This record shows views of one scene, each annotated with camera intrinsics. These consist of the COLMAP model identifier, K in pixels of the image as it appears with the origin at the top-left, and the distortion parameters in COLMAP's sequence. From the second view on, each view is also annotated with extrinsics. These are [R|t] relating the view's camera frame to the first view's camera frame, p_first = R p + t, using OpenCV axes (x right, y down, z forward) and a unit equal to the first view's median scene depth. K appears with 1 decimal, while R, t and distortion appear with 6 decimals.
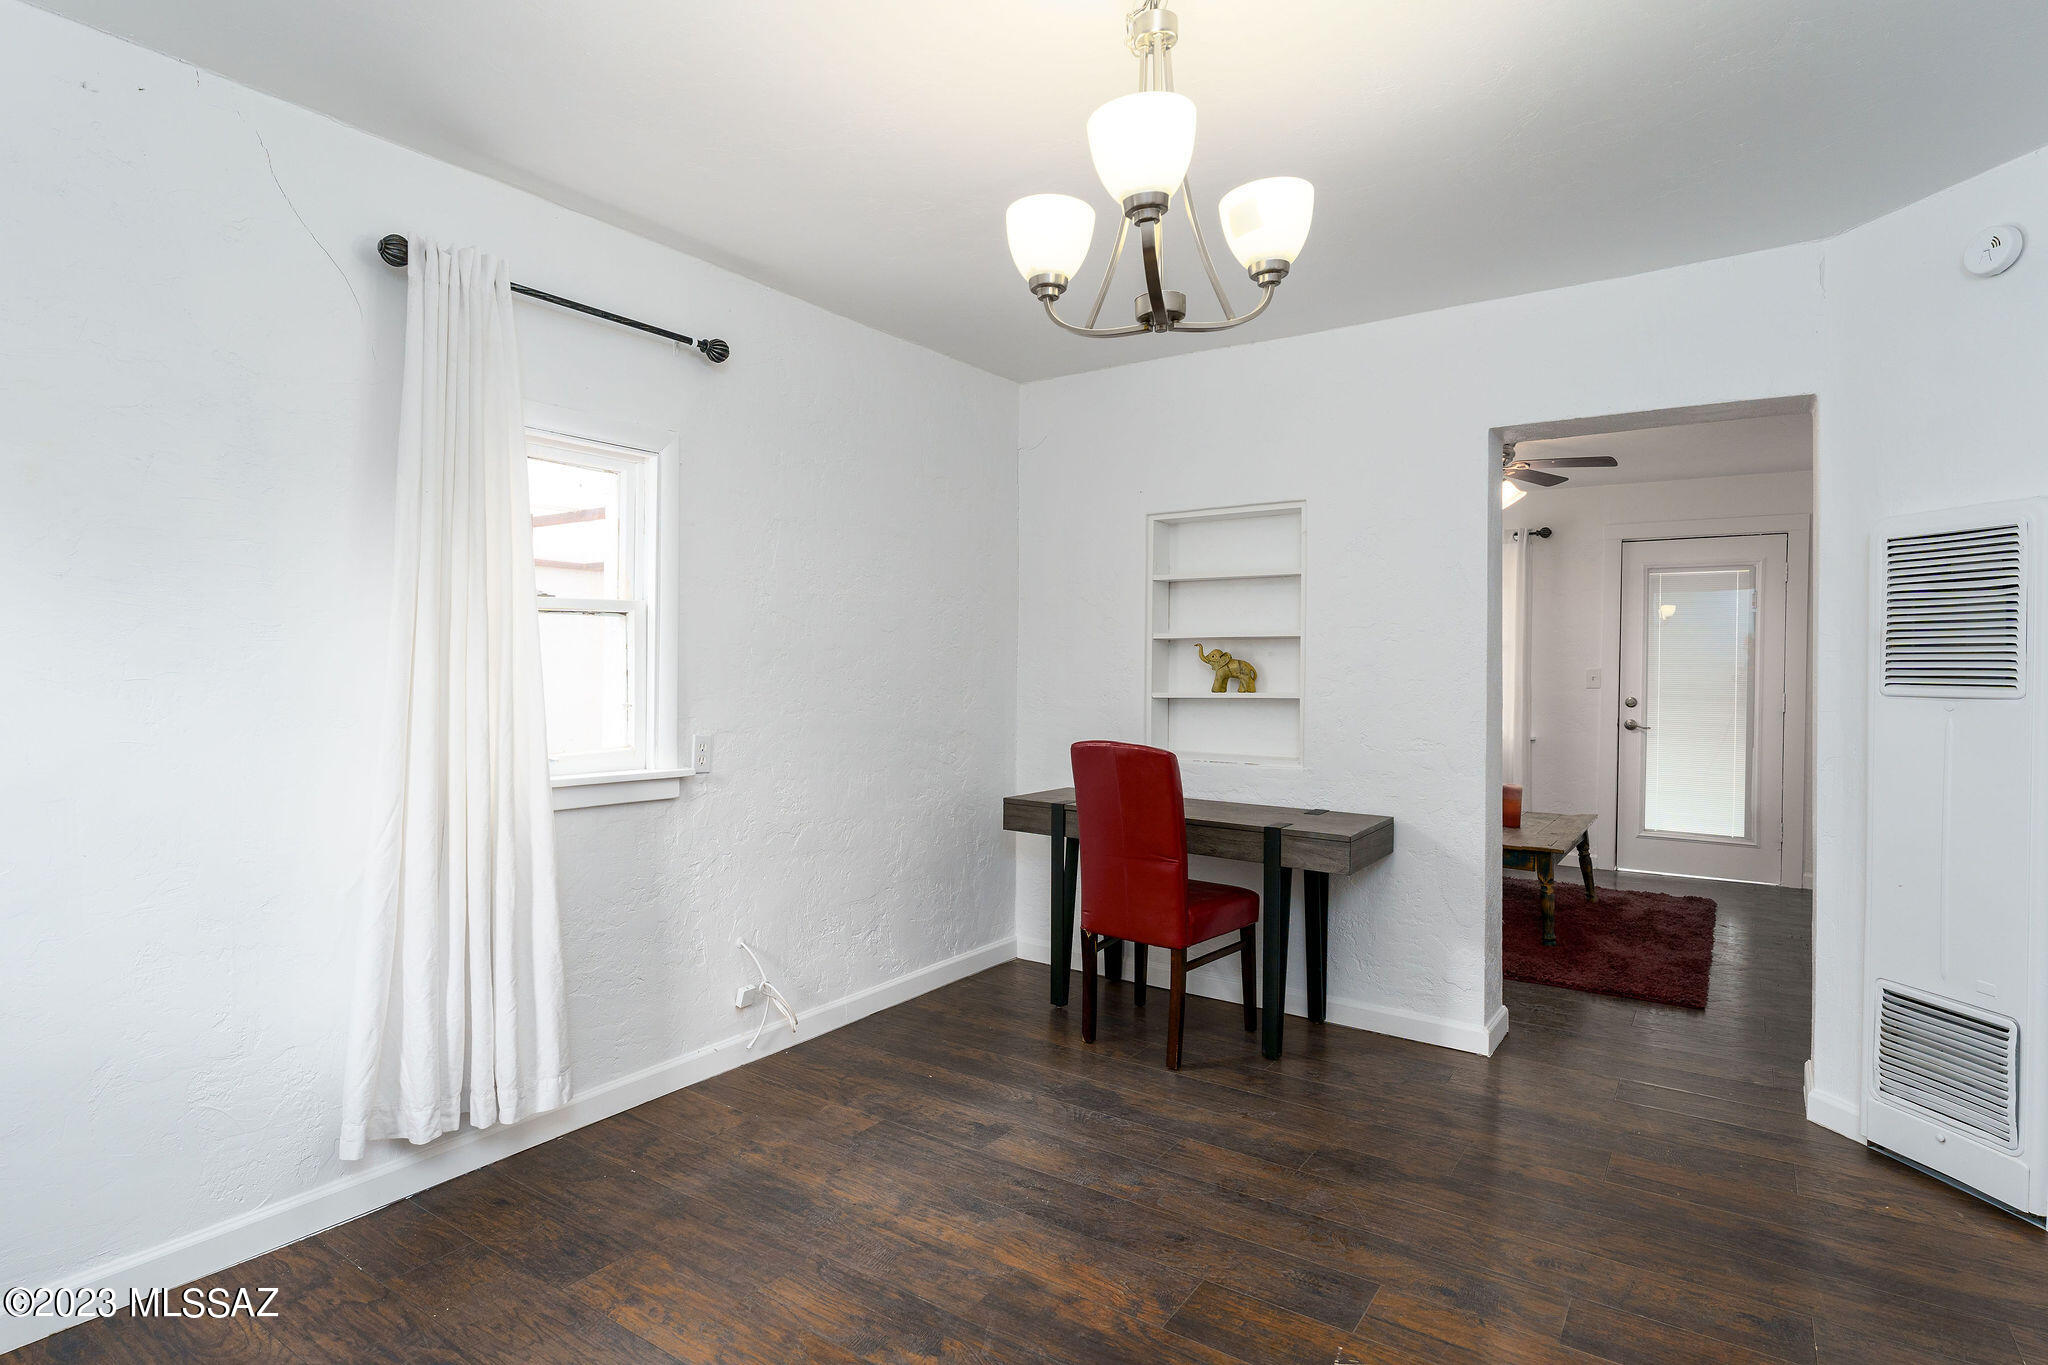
lens RADIAL K [[1021.6, 0, 1023.8], [0, 1021.6, 667.0], [0, 0, 1]] dist [0.001457, 0.000280]
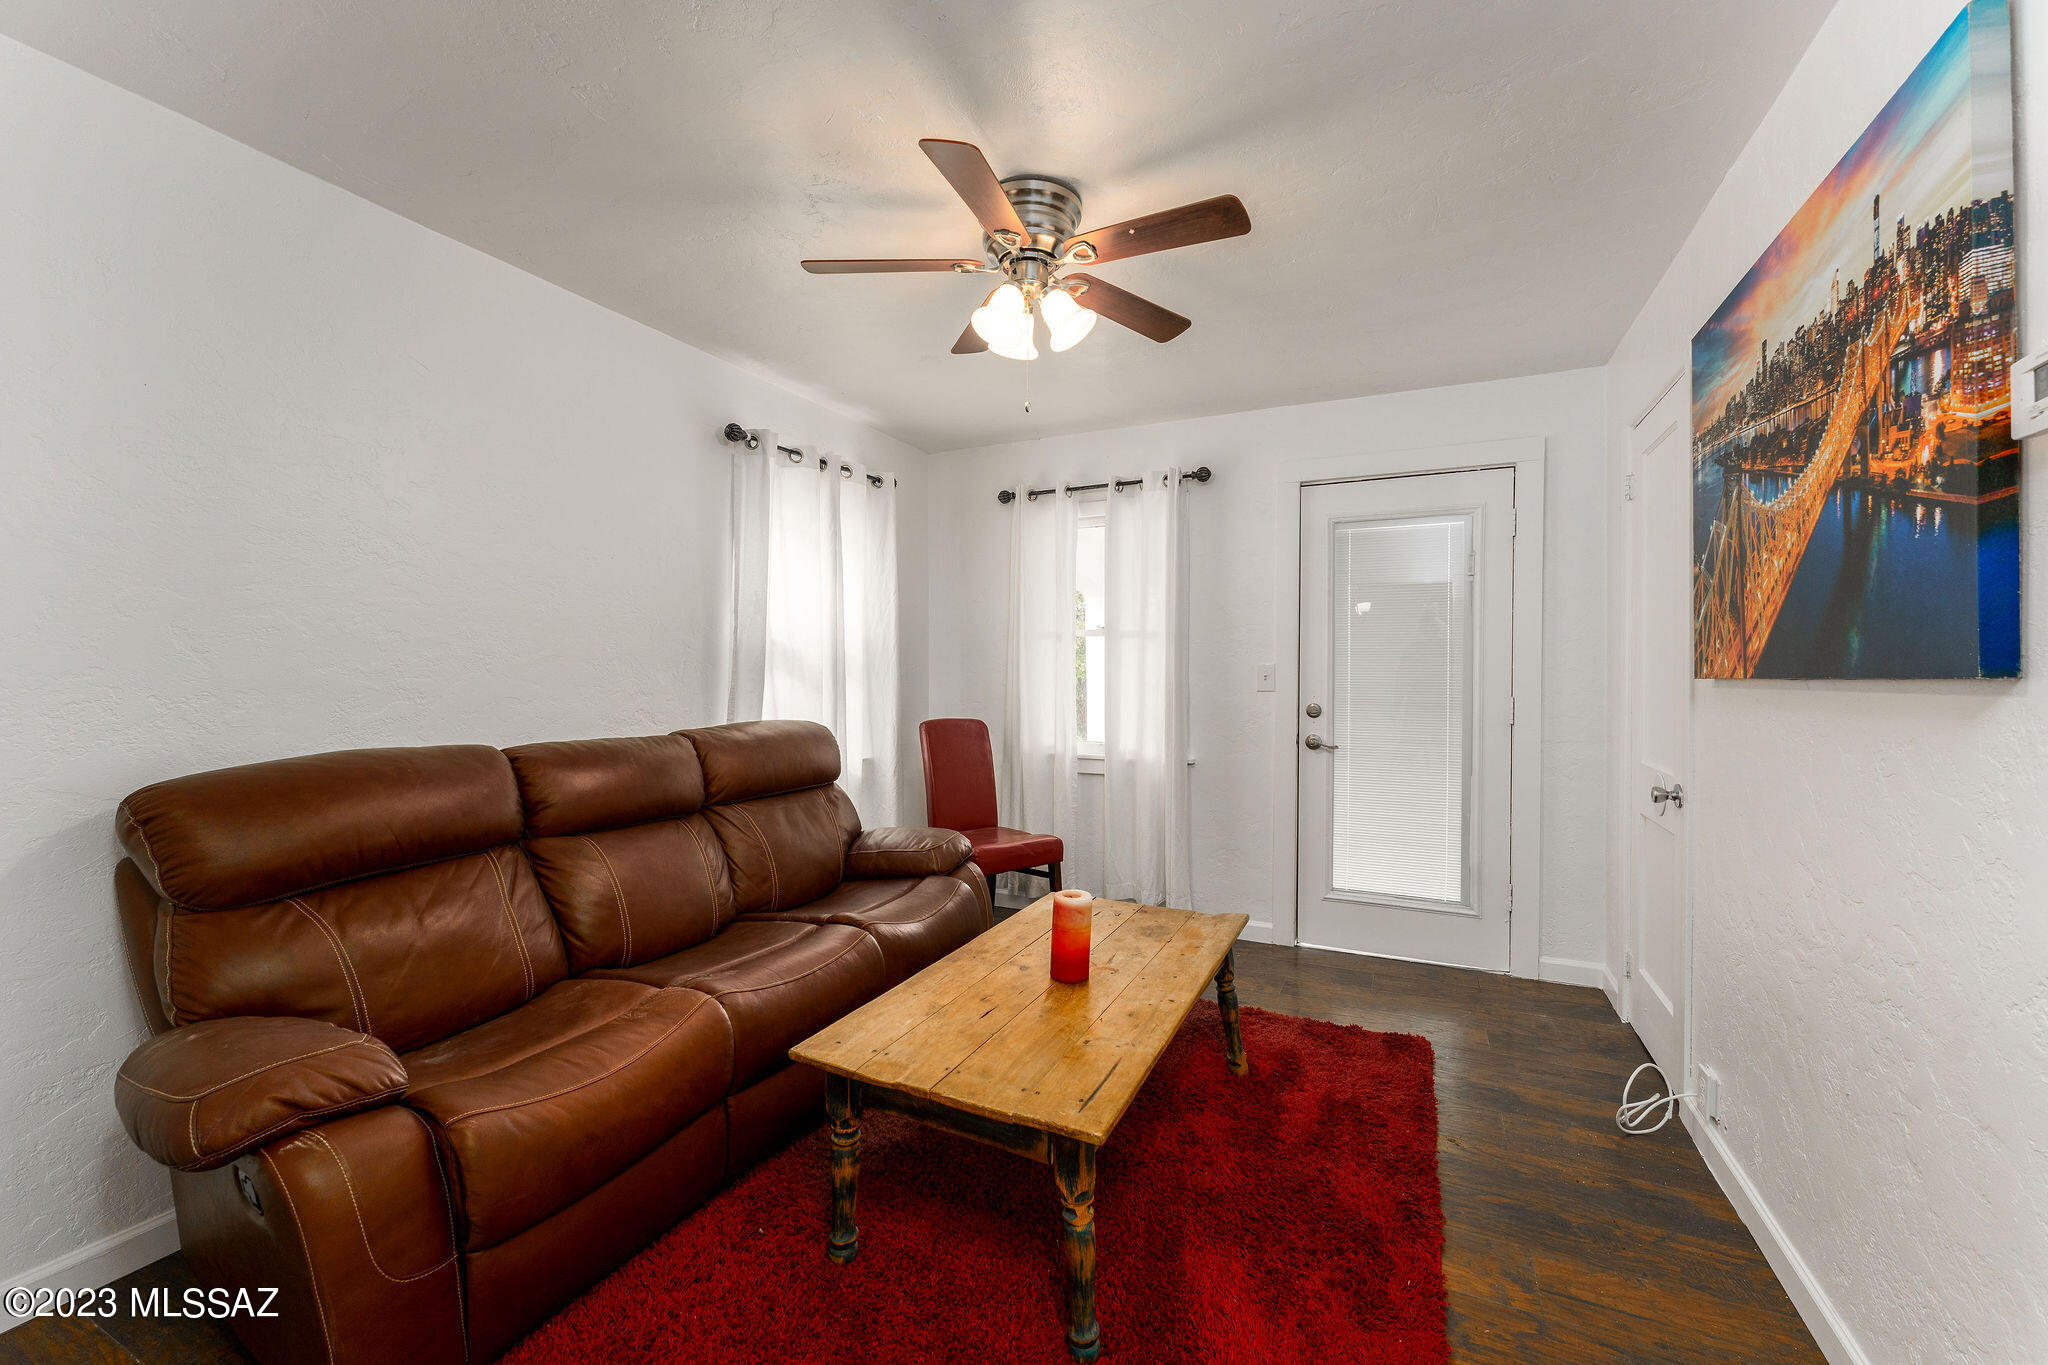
lens RADIAL K [[812.1, 0, 1036.1], [0, 812.1, 666.2], [0, 0, 1]] dist [-0.001672, -0.000180]
pose [[0.984806, -0.008179, 0.173465, 0.307723], [0.008314, 0.999965, -0.000052, 0.001778], [-0.173458, 0.001493, 0.984840, 0.479093]]
